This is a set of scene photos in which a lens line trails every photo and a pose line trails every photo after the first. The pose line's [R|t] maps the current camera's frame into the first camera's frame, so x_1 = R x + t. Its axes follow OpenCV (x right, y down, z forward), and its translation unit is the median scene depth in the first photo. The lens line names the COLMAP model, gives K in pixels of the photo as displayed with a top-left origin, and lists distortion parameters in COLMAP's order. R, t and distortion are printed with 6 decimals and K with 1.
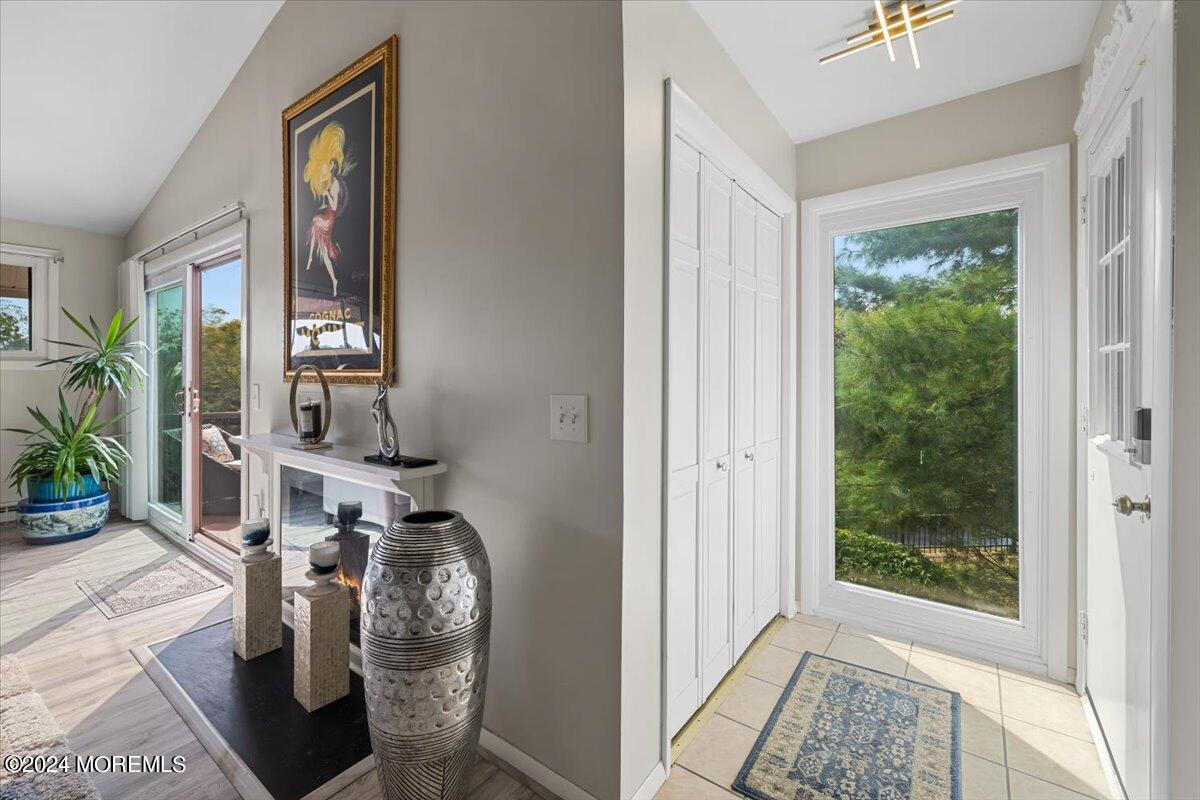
lens RADIAL K [[500.9, 0, 612.7], [0, 500.9, 372.8], [0, 0, 1]] dist [0.000907, 0.000107]
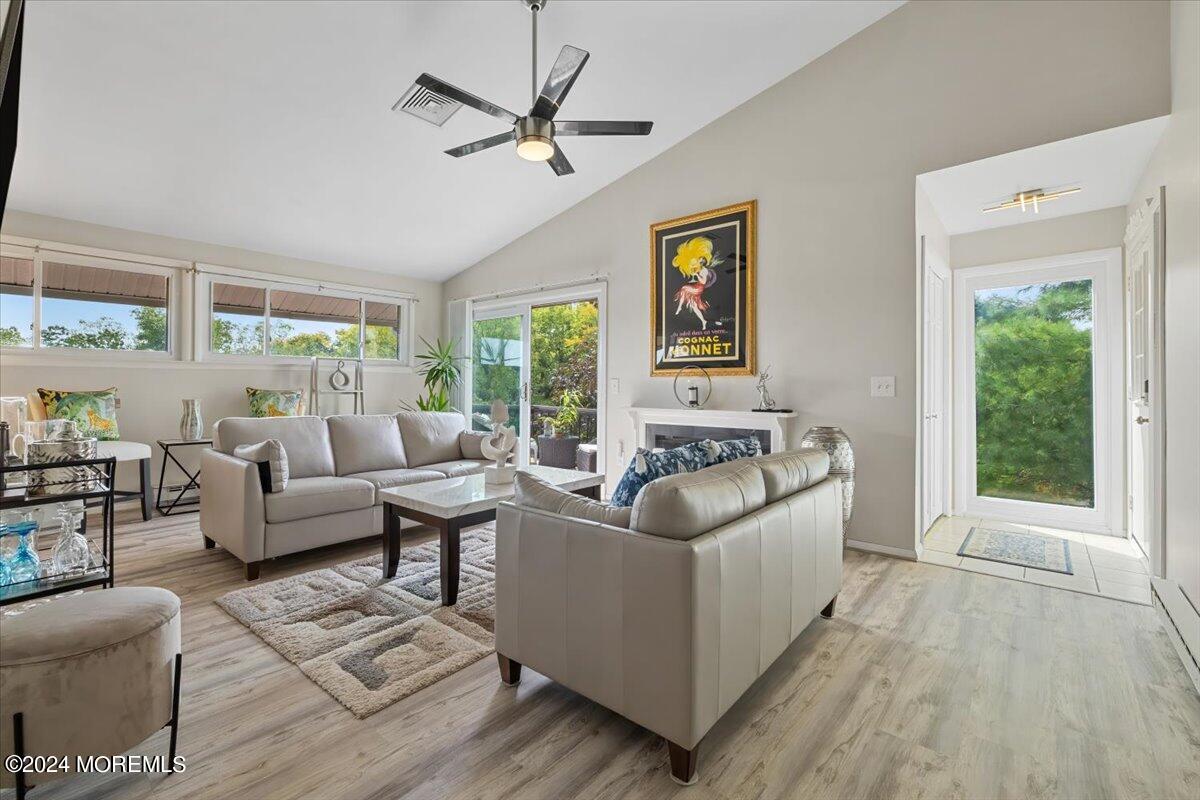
lens RADIAL K [[526.6, 0, 594.0], [0, 526.6, 381.1], [0, 0, 1]] dist [-0.000873, -0.000192]
pose [[0.996723, 0.001223, -0.080877, -0.806443], [-0.001849, 0.999969, -0.007664, 0.056565], [0.080865, 0.007788, 0.996695, -1.004532]]
